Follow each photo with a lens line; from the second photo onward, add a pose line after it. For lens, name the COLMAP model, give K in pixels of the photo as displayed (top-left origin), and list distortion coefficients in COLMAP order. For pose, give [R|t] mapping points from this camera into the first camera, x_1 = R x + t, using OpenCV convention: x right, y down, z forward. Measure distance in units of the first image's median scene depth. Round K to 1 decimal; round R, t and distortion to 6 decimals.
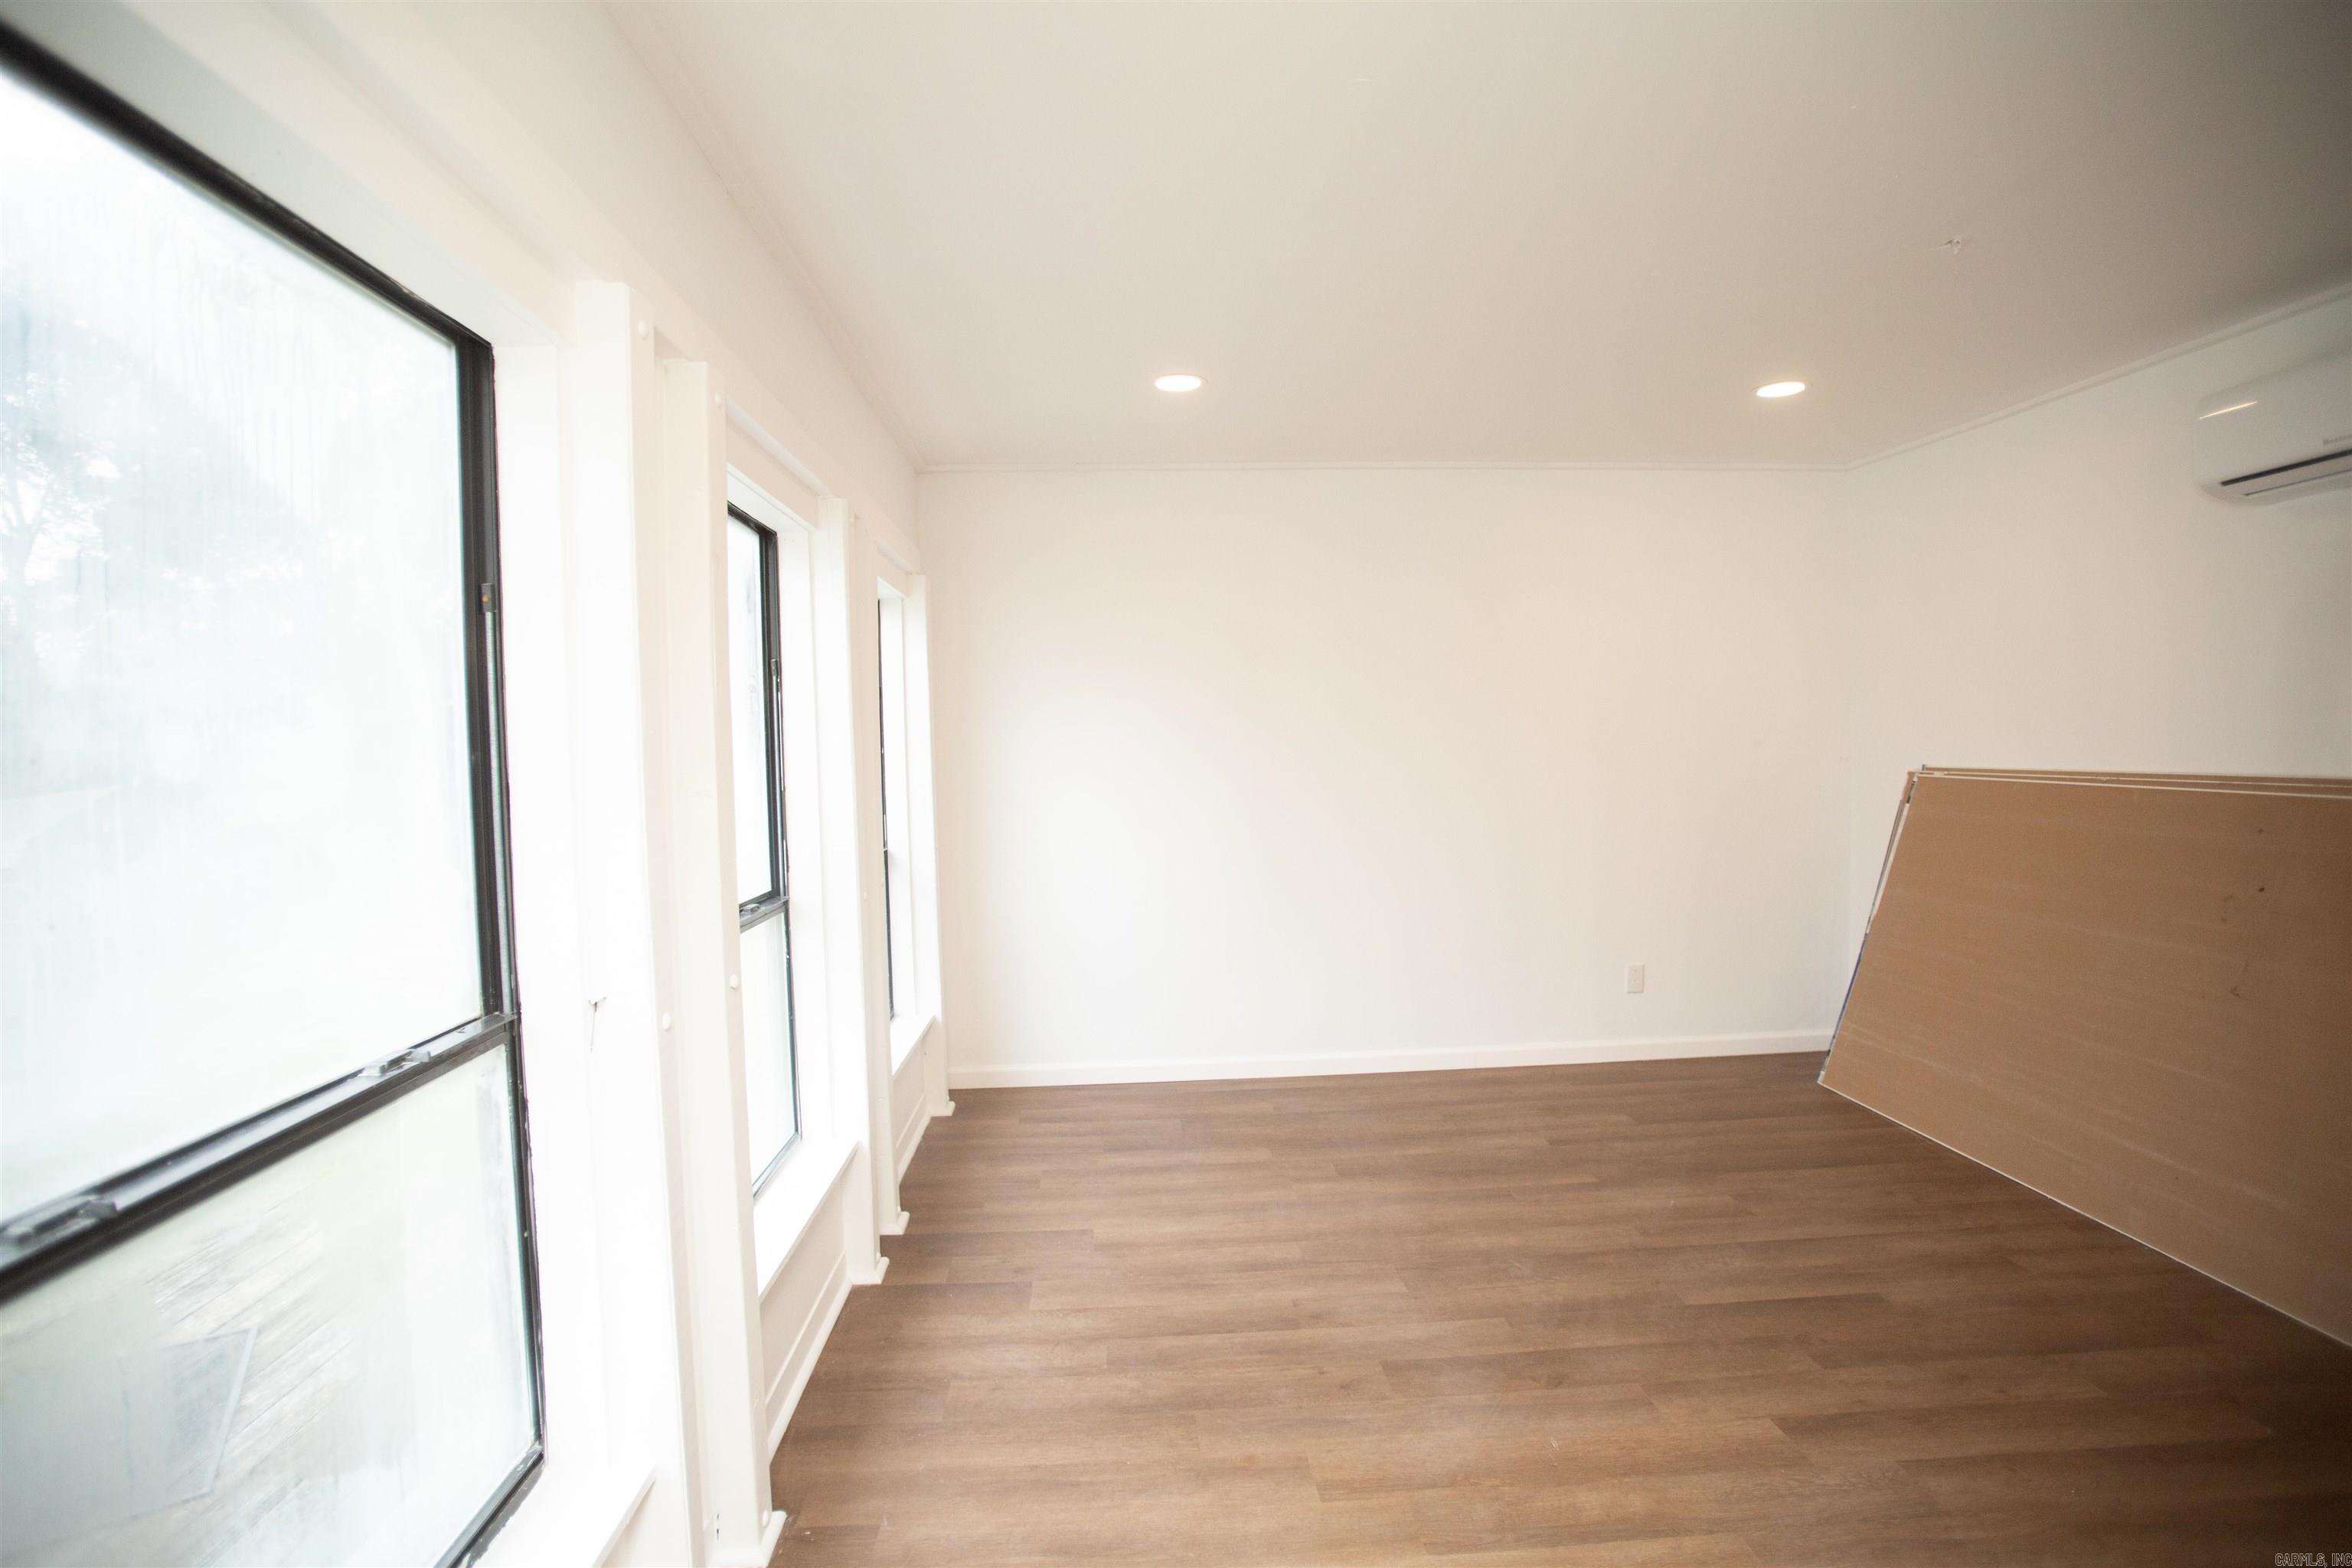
lens RADIAL K [[1145.2, 0, 1161.2], [0, 1145.2, 790.6], [0, 0, 1]] dist [-0.086860, 0.039036]
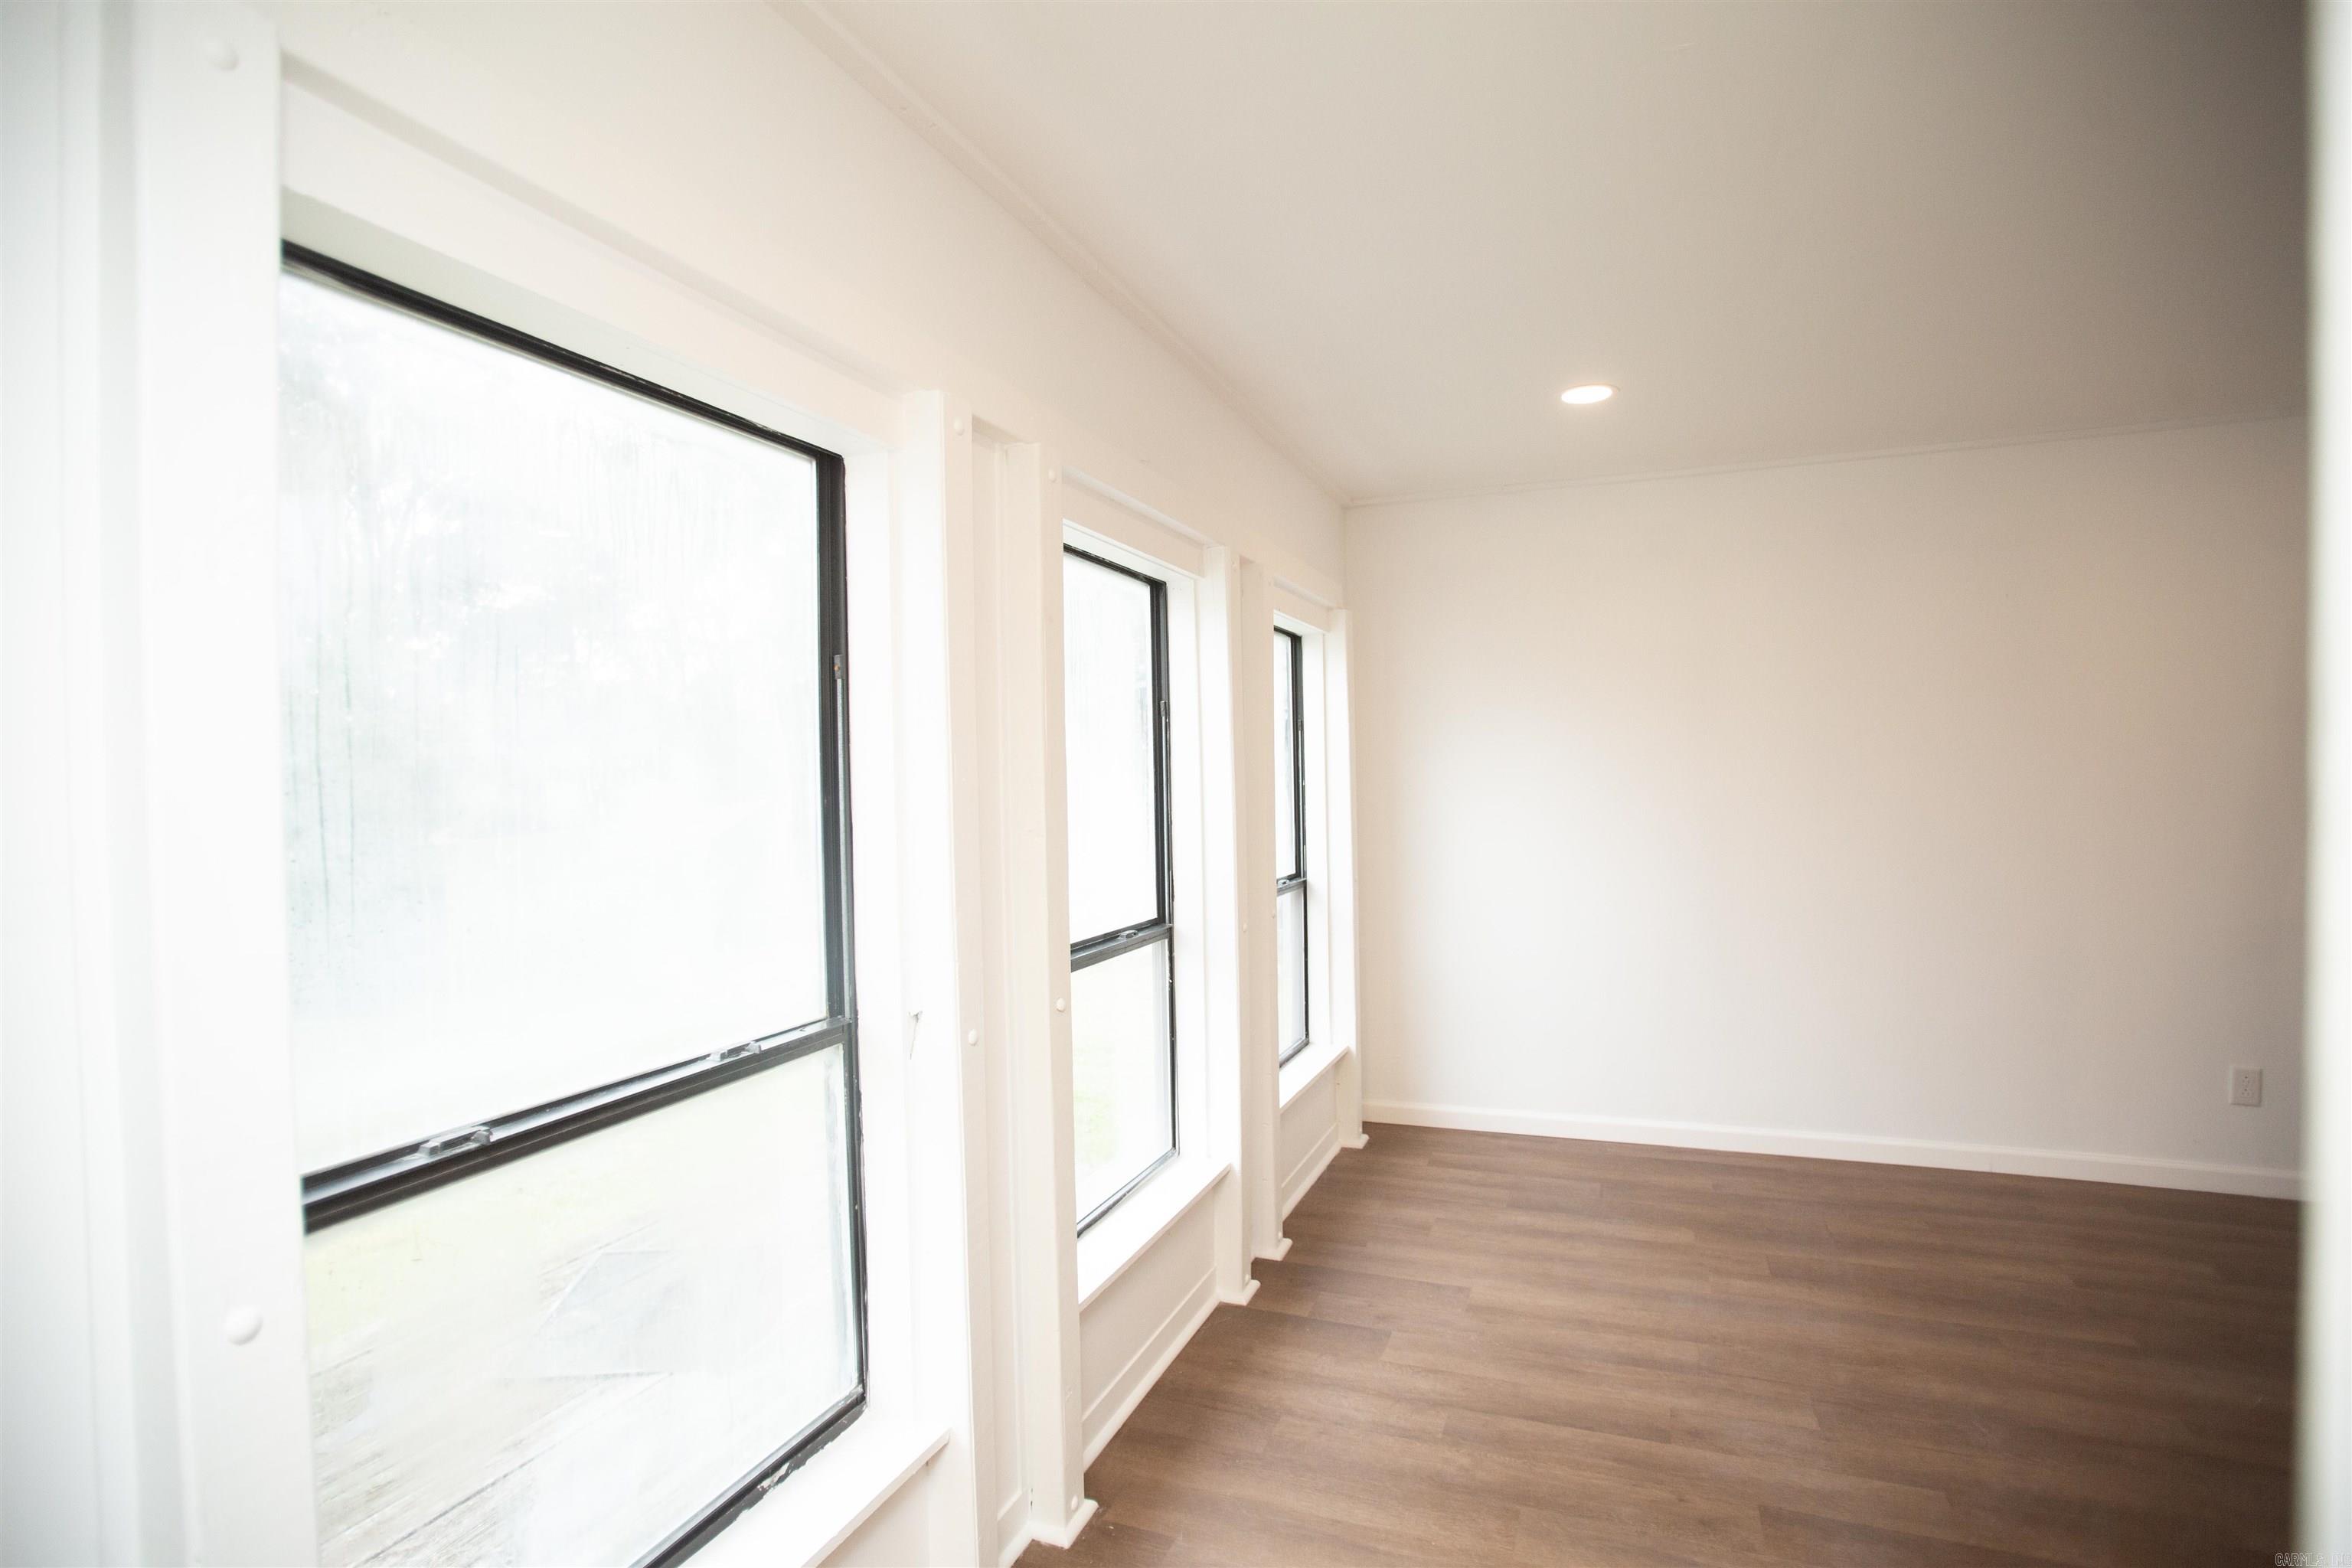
lens RADIAL K [[1145.2, 0, 1161.2], [0, 1145.2, 790.6], [0, 0, 1]] dist [-0.086860, 0.039036]
pose [[0.901423, 0.007487, -0.432875, 0.126770], [-0.015617, 0.999762, -0.015229, -0.015004], [0.432658, 0.020488, 0.901325, 0.030002]]
